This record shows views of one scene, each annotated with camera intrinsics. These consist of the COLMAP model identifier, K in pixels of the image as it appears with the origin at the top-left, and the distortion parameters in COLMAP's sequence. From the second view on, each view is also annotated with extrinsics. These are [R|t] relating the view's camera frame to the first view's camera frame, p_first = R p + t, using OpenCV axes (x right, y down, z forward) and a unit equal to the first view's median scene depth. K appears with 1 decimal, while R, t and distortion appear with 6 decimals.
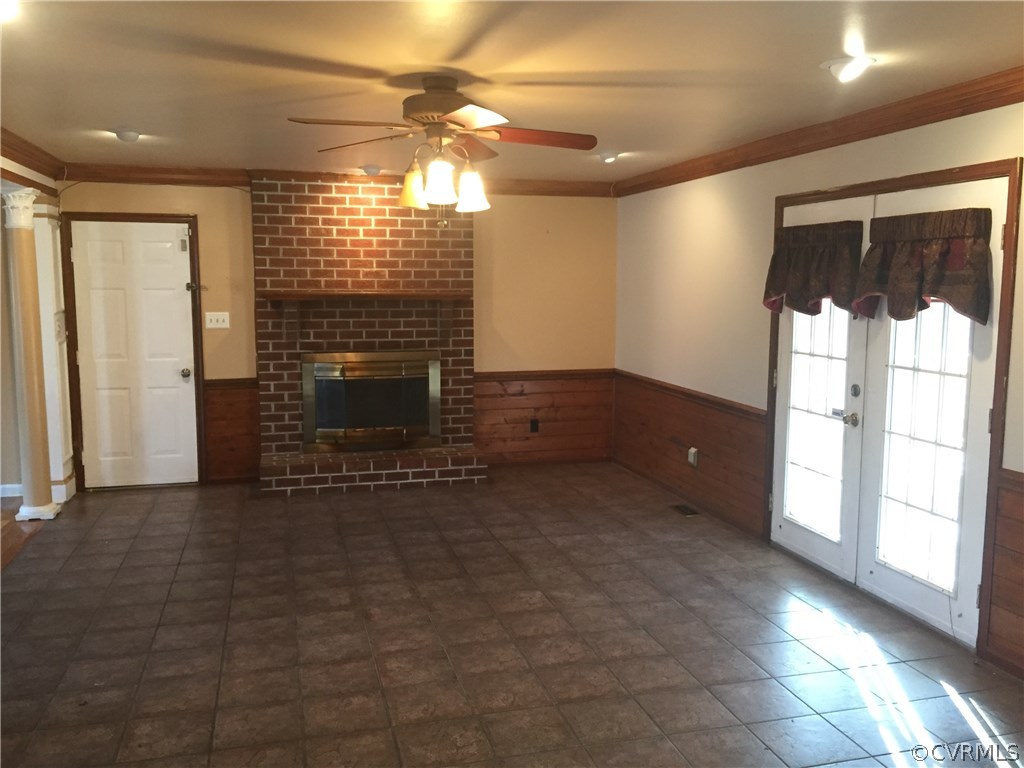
lens RADIAL K [[882.2, 0, 511.2], [0, 882.2, 383.9], [0, 0, 1]] dist [0.081955, -0.071573]
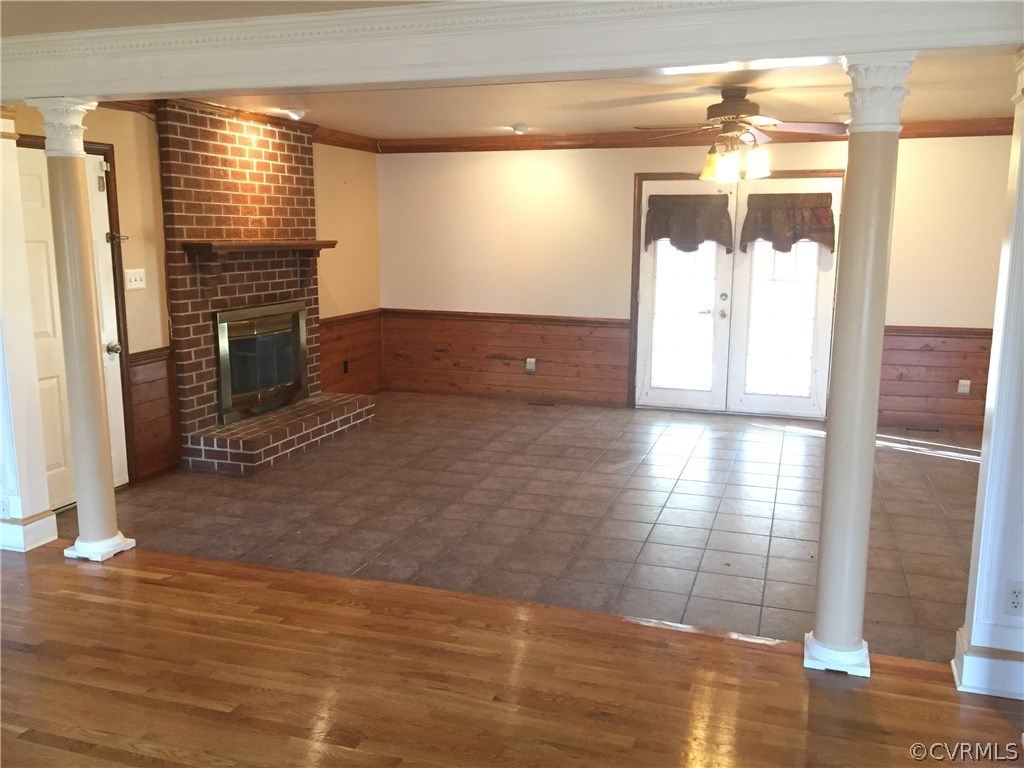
lens RADIAL K [[882.2, 0, 509.7], [0, 882.2, 384.4], [0, 0, 1]] dist [0.081955, -0.071573]
pose [[0.549903, -0.145306, 0.822492, -0.817301], [0.094533, 0.989251, 0.111563, -0.035218], [-0.829861, 0.016404, 0.557728, 0.267363]]
